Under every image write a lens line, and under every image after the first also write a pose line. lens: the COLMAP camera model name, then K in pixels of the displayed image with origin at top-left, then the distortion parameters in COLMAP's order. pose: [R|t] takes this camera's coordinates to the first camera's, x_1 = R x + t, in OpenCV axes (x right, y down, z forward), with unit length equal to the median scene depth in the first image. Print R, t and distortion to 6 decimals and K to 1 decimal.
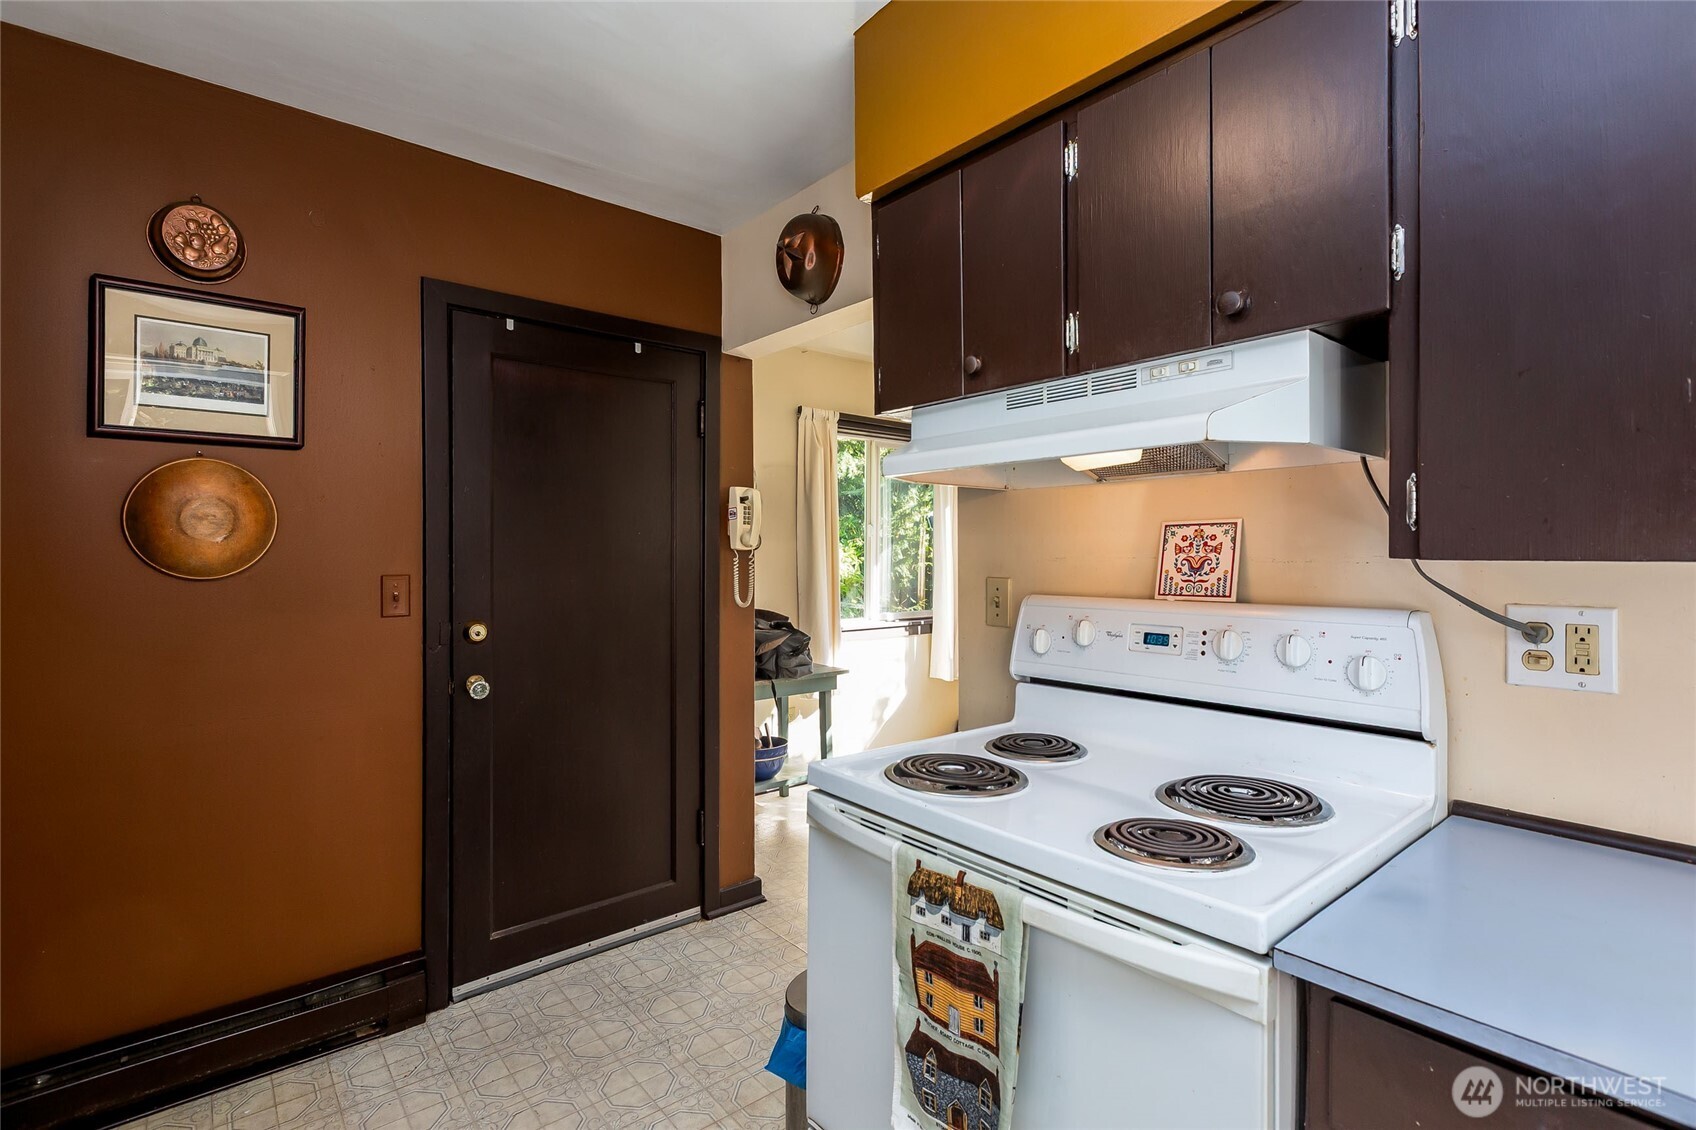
lens RADIAL K [[742.5, 0, 847.7], [0, 742.5, 556.8], [0, 0, 1]] dist [0.000302, -0.001348]
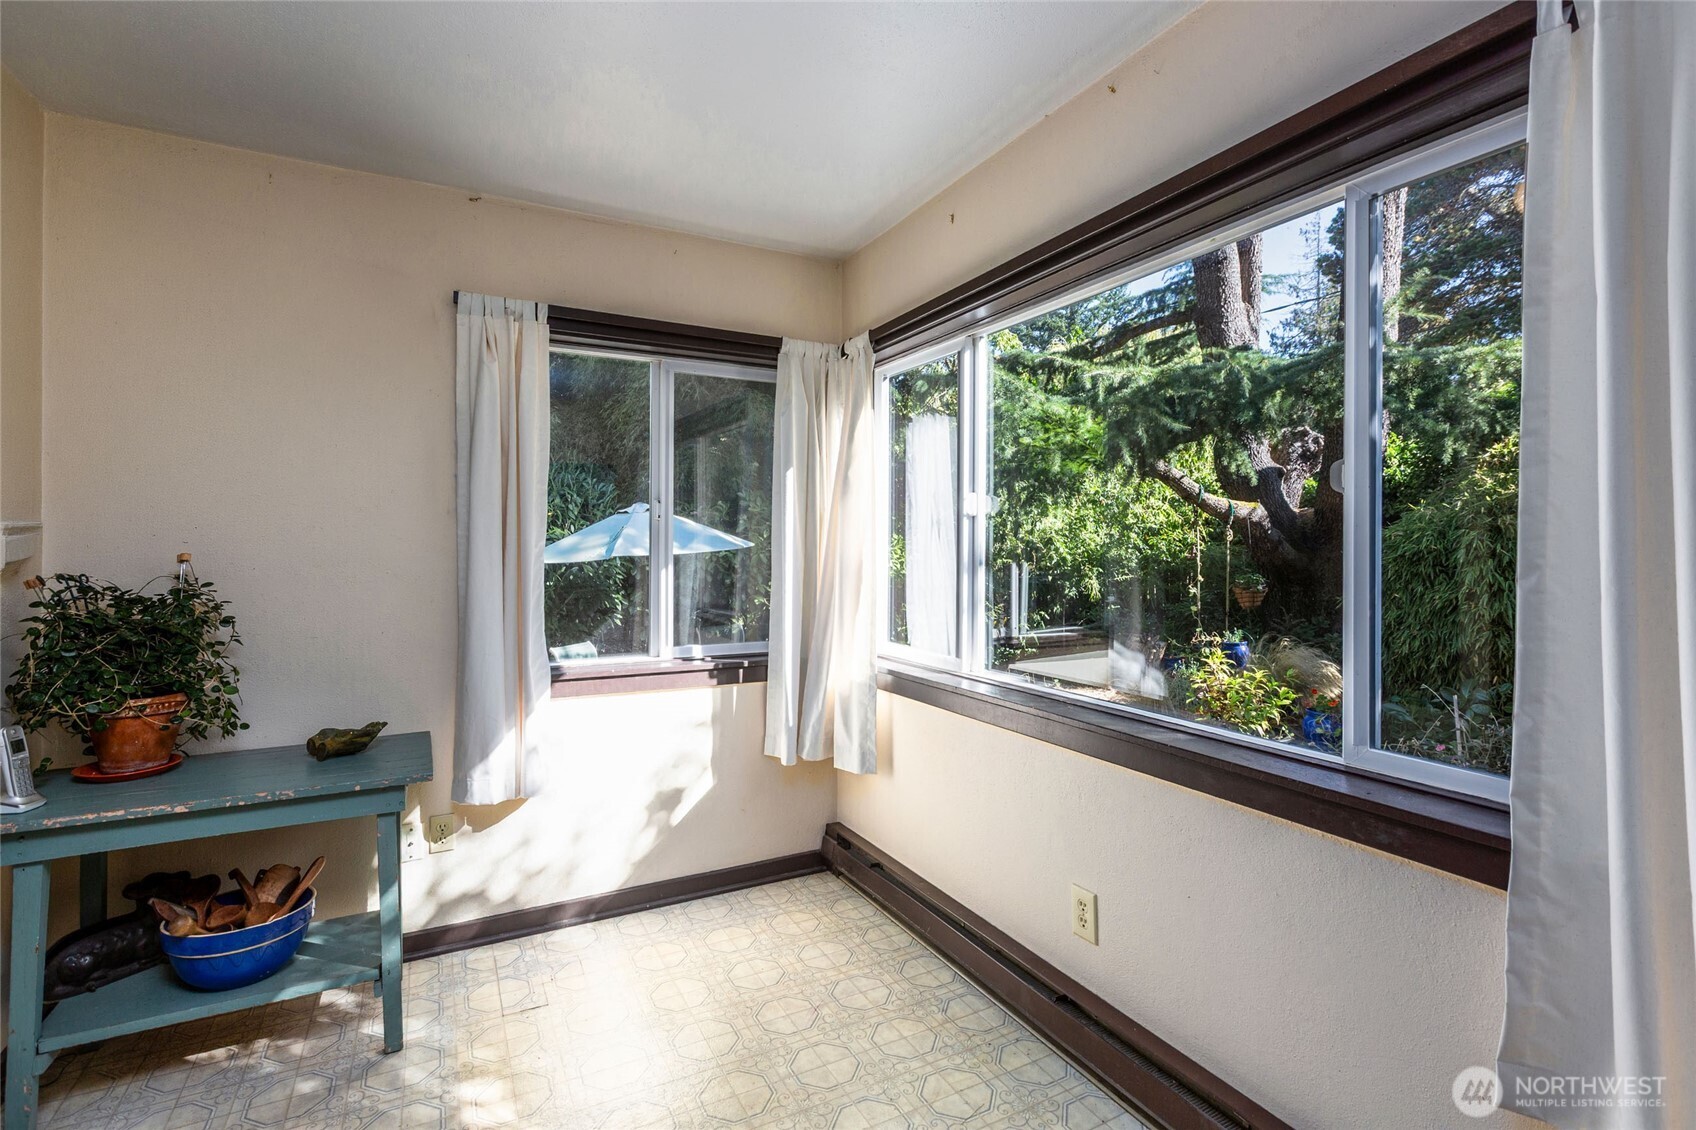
lens RADIAL K [[742.5, 0, 849.6], [0, 742.5, 557.3], [0, 0, 1]] dist [0.000302, -0.001348]
pose [[0.977057, -0.003133, -0.212956, 0.307603], [0.006065, 0.999896, 0.013118, -0.003463], [0.212893, -0.014108, 0.976974, 0.437072]]
